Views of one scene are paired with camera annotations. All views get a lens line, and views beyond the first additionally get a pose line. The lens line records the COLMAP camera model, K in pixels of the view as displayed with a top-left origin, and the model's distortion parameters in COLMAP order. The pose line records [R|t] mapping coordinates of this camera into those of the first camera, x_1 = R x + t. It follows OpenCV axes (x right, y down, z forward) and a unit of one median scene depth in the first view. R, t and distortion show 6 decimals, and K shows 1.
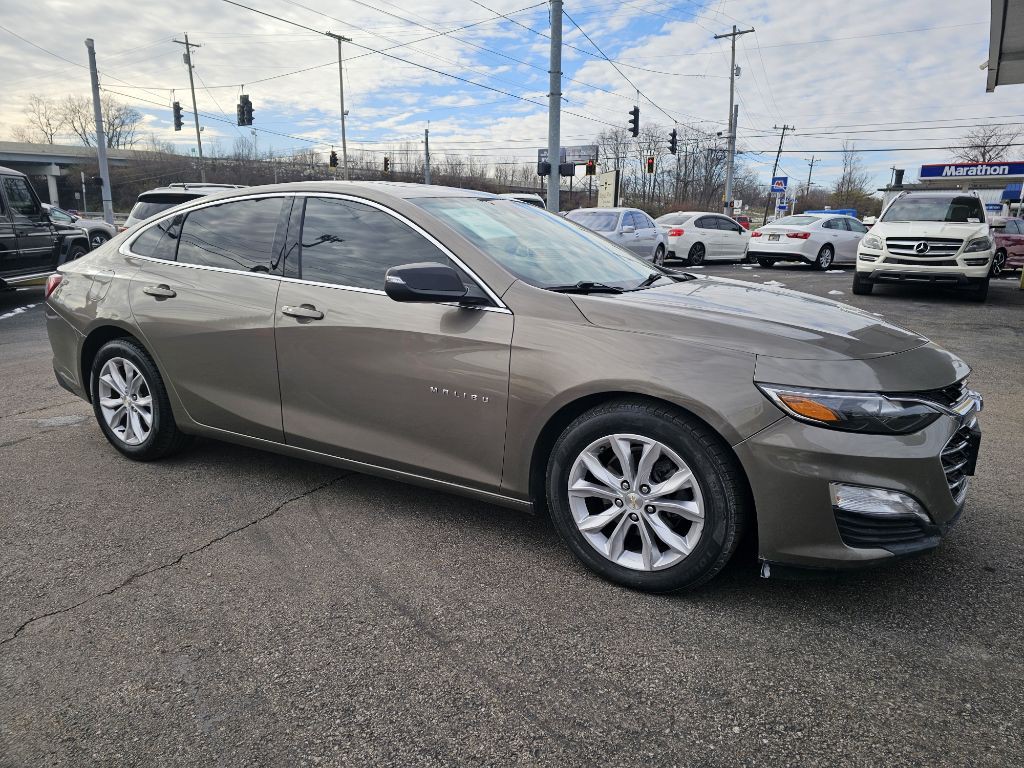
lens RADIAL K [[676.7, 0, 508.2], [0, 676.7, 402.6], [0, 0, 1]] dist [0.050701, -0.036944]
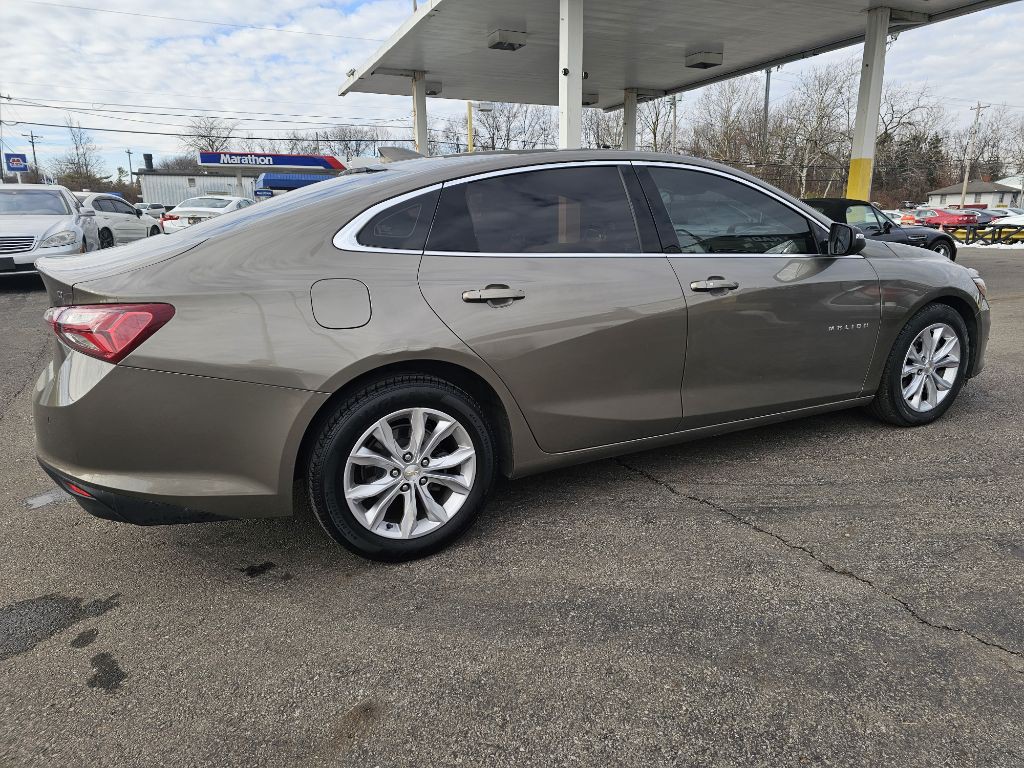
lens RADIAL K [[685.5, 0, 525.8], [0, 685.5, 380.6], [0, 0, 1]] dist [0.062762, -0.050014]
pose [[0.526041, -0.216943, 0.822324, -1.029798], [0.227097, 0.967639, 0.110005, -0.135306], [-0.819578, 0.128880, 0.558285, 0.544519]]
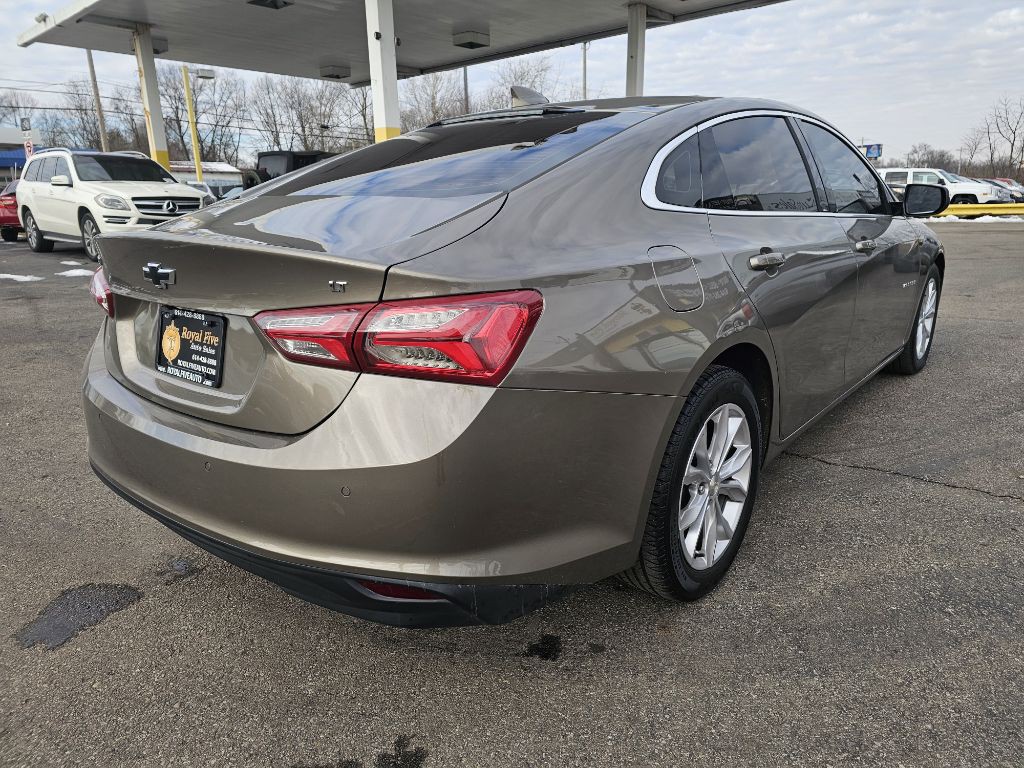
lens RADIAL K [[685.5, 0, 525.8], [0, 685.5, 380.6], [0, 0, 1]] dist [0.062762, -0.050014]
pose [[0.143846, -0.270029, 0.952047, -1.075239], [0.261924, 0.938131, 0.226508, -0.239315], [-0.954308, 0.216781, 0.205673, 1.028094]]
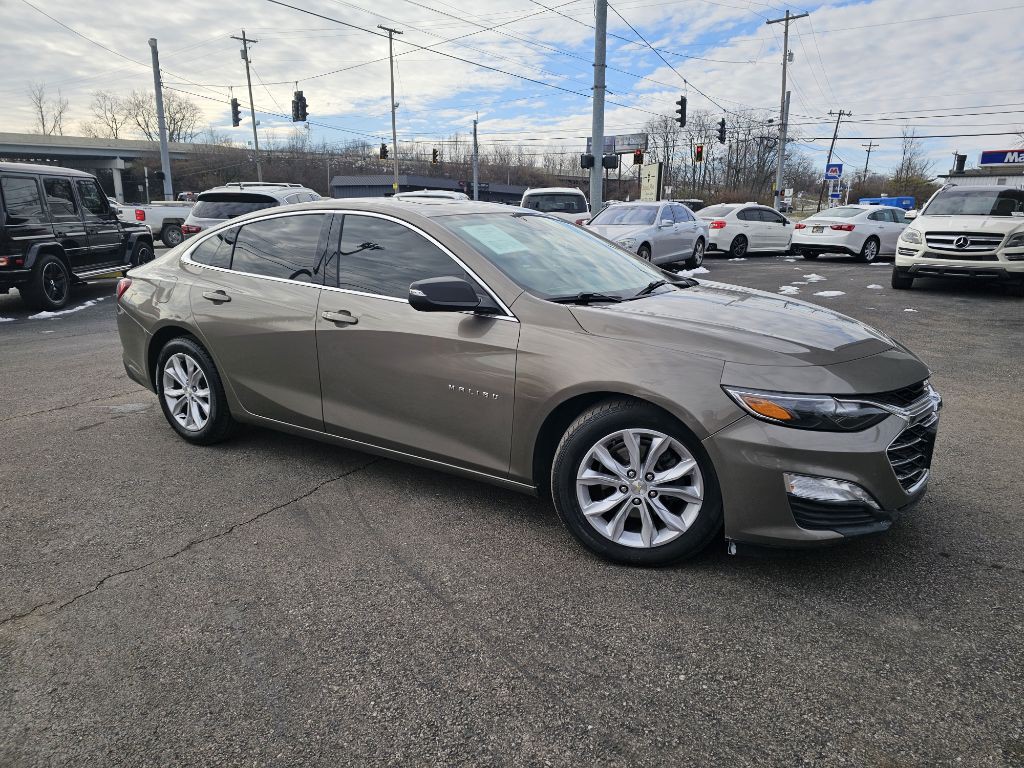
lens RADIAL K [[678.3, 0, 513.1], [0, 678.3, 388.5], [0, 0, 1]] dist [0.058634, -0.039685]
pose [[0.998079, 0.009945, -0.061144, 0.050178], [-0.010236, 0.999938, -0.004456, -0.008070], [0.061096, 0.005074, 0.998119, -0.099930]]
